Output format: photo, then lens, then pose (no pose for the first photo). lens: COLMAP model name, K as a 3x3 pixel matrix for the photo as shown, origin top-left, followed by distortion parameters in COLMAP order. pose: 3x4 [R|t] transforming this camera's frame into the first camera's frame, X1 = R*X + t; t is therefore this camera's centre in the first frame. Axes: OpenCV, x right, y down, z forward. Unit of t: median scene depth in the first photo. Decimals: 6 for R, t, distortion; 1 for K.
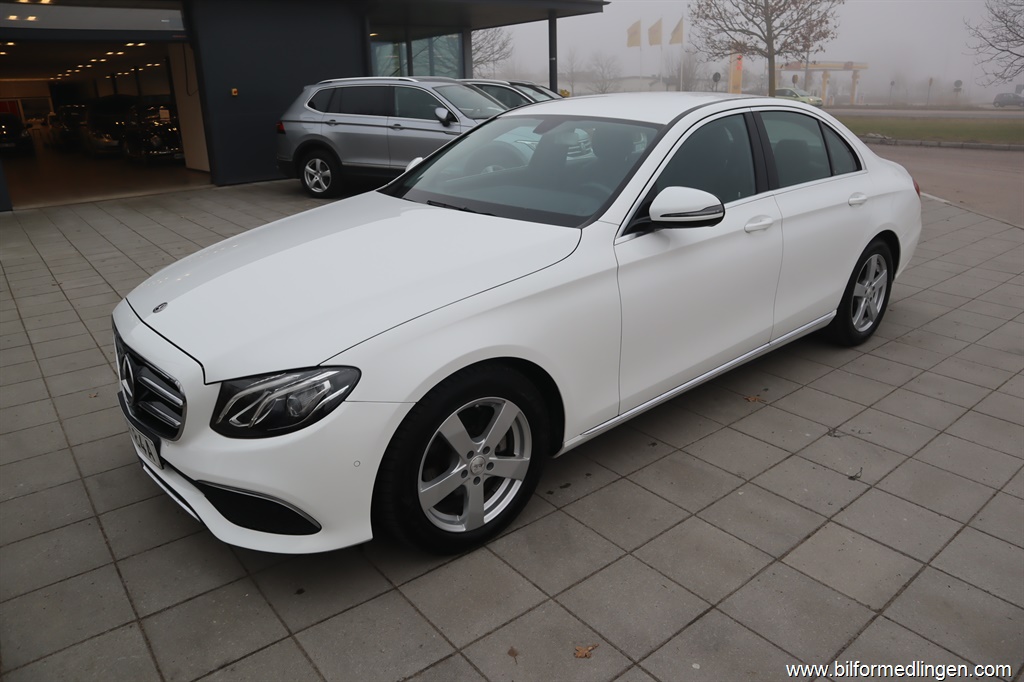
lens RADIAL K [[705.5, 0, 509.8], [0, 705.5, 341.5], [0, 0, 1]] dist [-0.110617, 0.062608]
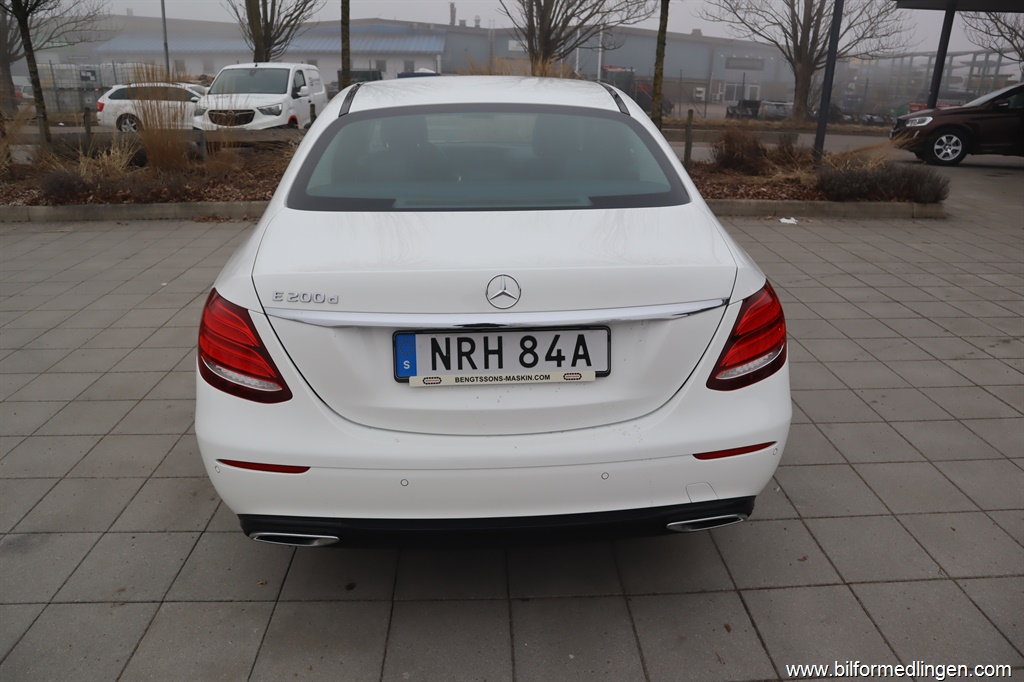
lens RADIAL K [[705.5, 0, 512.8], [0, 705.5, 346.6], [0, 0, 1]] dist [-0.110617, 0.062608]
pose [[-0.593090, 0.310631, -0.742801, 1.286746], [-0.274969, 0.788961, 0.549484, -0.787578], [0.756728, 0.530140, -0.382511, 2.094107]]
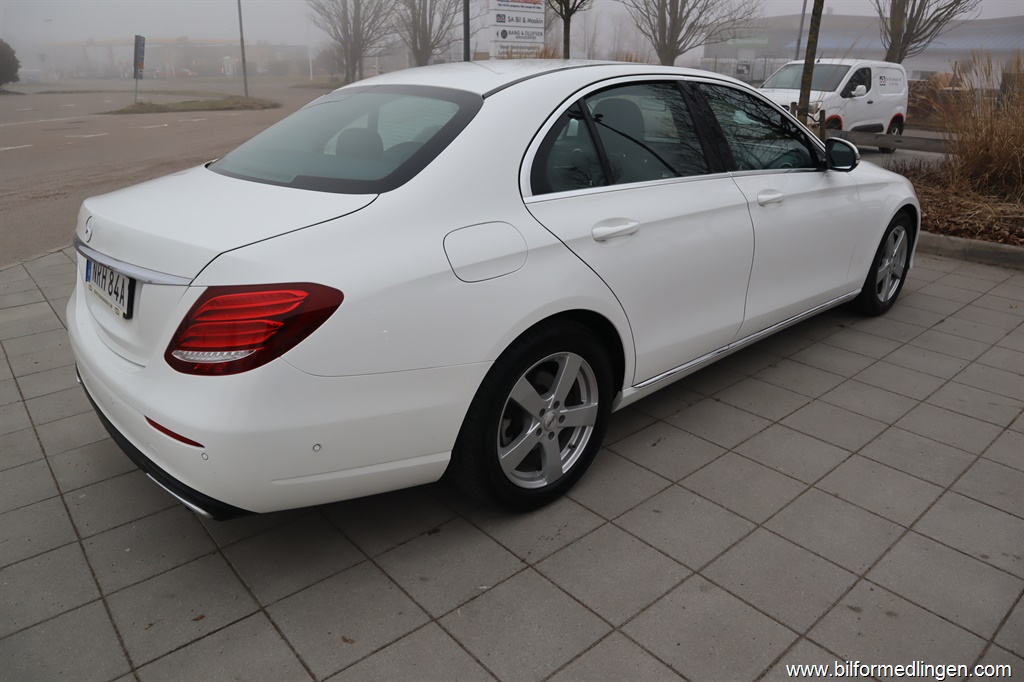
lens RADIAL K [[705.5, 0, 513.2], [0, 705.5, 337.9], [0, 0, 1]] dist [-0.110617, 0.062608]
pose [[-0.999154, 0.032773, -0.024850, 0.410720], [0.008069, 0.748646, 0.662921, -0.894892], [0.040330, 0.662159, -0.748277, 2.484512]]
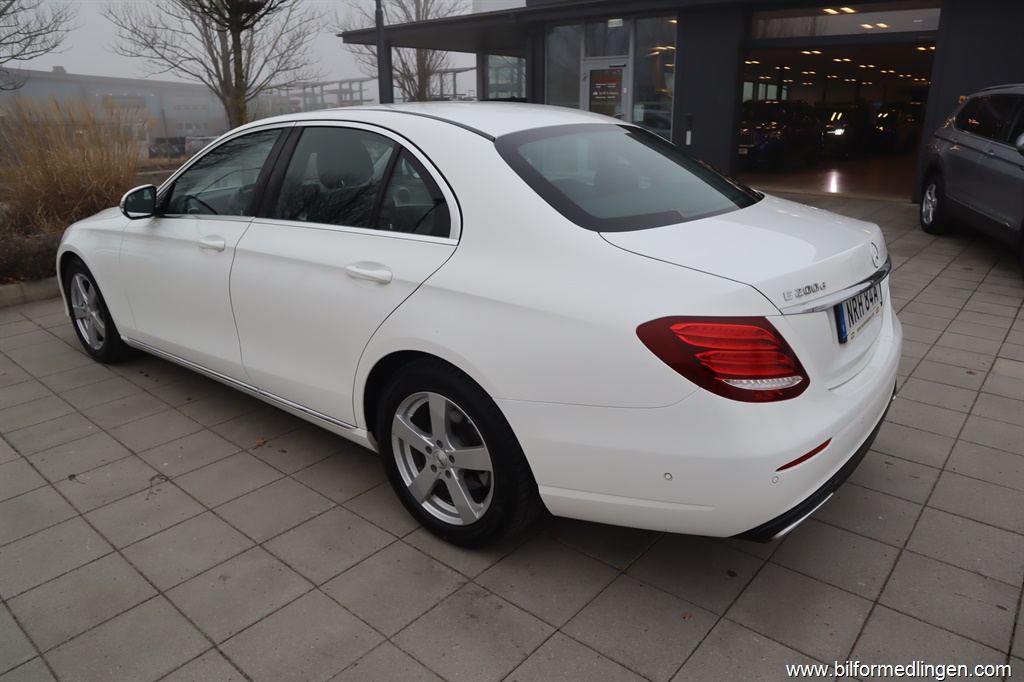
lens RADIAL K [[705.5, 0, 512.3], [0, 705.5, 341.4], [0, 0, 1]] dist [-0.110617, 0.062608]
pose [[0.191825, 0.331862, -0.923618, 1.511616], [-0.333570, 0.907116, 0.256654, -0.474825], [0.923003, 0.258859, 0.284707, 1.269519]]
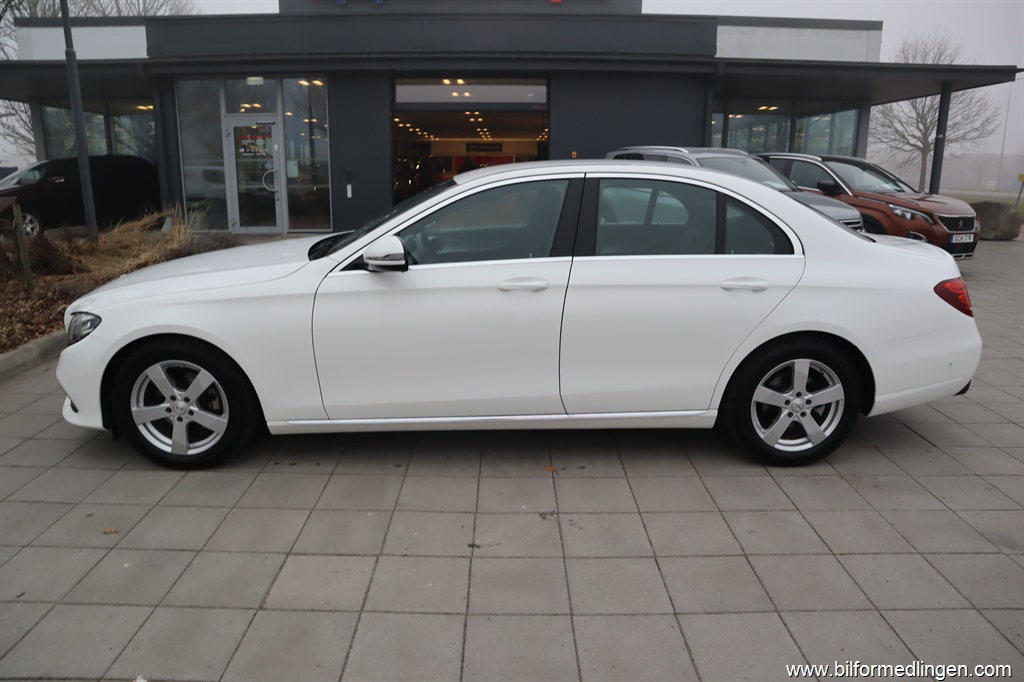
lens RADIAL K [[705.5, 0, 510.1], [0, 705.5, 342.4], [0, 0, 1]] dist [-0.110617, 0.062608]
pose [[0.782339, 0.180513, -0.596122, 1.074271], [-0.234725, 0.971965, -0.013726, -0.077373], [0.576932, 0.150663, 0.802777, 0.198599]]
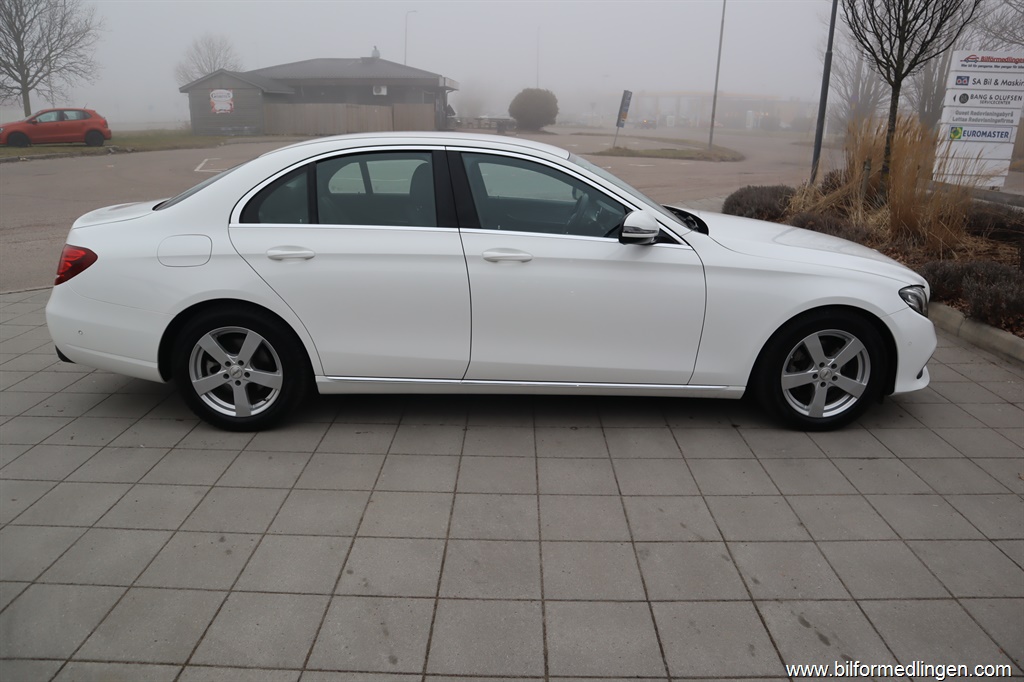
lens RADIAL K [[705.5, 0, 520.7], [0, 705.5, 343.1], [0, 0, 1]] dist [-0.110617, 0.062608]
pose [[-0.778188, -0.183138, 0.600736, -0.769081], [0.219193, 0.817188, 0.533065, -0.855765], [-0.588538, 0.546502, -0.595783, 2.335436]]
